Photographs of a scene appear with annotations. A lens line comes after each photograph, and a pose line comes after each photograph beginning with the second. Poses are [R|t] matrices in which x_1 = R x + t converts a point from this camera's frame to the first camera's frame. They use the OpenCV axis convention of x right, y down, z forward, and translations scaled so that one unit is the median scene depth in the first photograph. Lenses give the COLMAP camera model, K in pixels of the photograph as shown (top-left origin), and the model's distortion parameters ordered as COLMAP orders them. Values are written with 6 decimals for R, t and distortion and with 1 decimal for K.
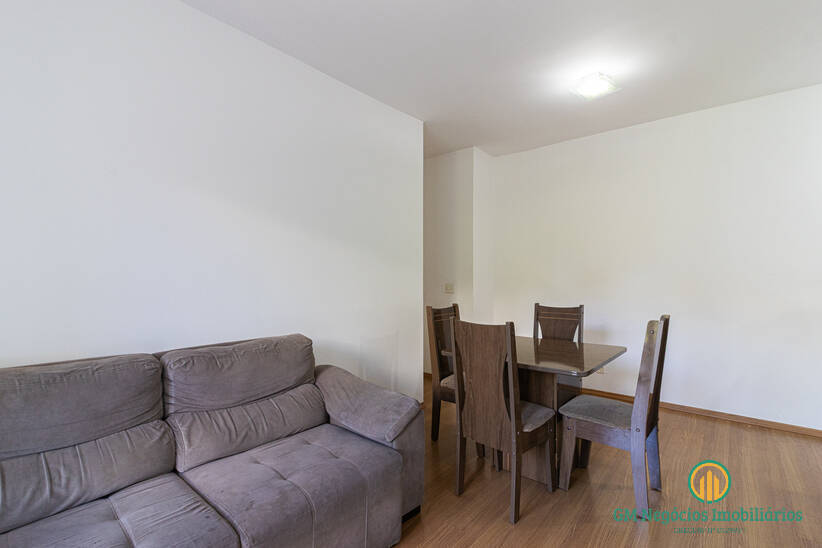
lens RADIAL K [[379.7, 0, 411.1], [0, 379.7, 274.6], [0, 0, 1]] dist [0.003264, 0.000098]
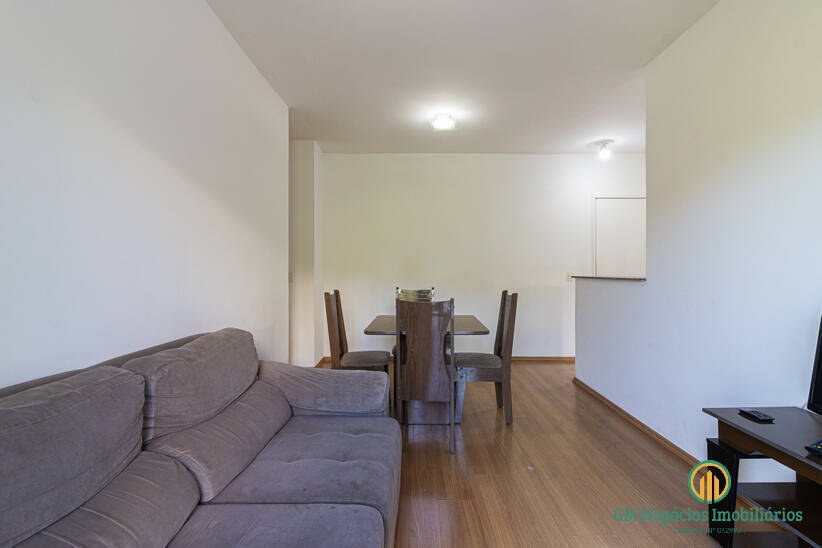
lens RADIAL K [[379.7, 0, 414.4], [0, 379.7, 268.9], [0, 0, 1]] dist [0.003264, 0.000098]
pose [[0.758338, 0.005390, 0.651839, -0.548855], [-0.005857, 0.999982, -0.001454, 0.021799], [-0.651835, -0.002715, 0.758356, 0.078422]]
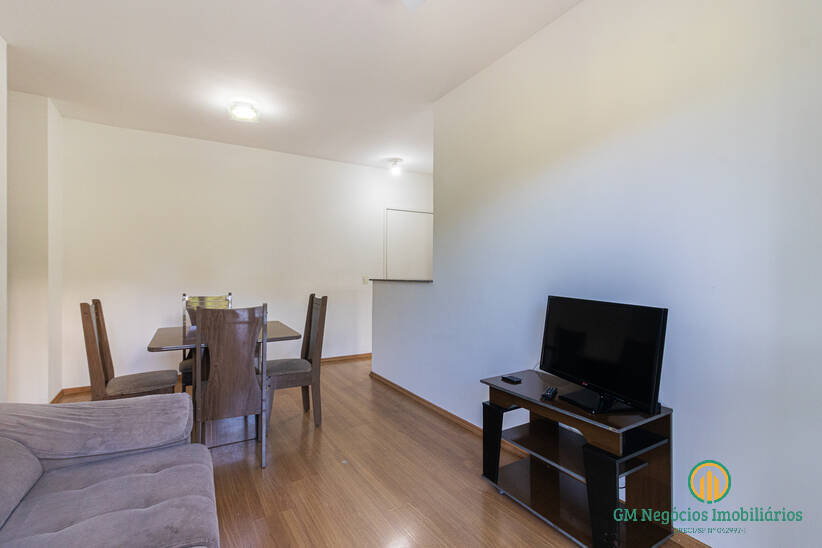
lens RADIAL K [[379.7, 0, 411.7], [0, 379.7, 276.2], [0, 0, 1]] dist [0.003264, 0.000098]
pose [[0.320841, -0.003885, 0.947125, -0.598758], [-0.005455, 0.999967, 0.005950, 0.021858], [-0.947117, -0.007075, 0.320810, 0.127089]]
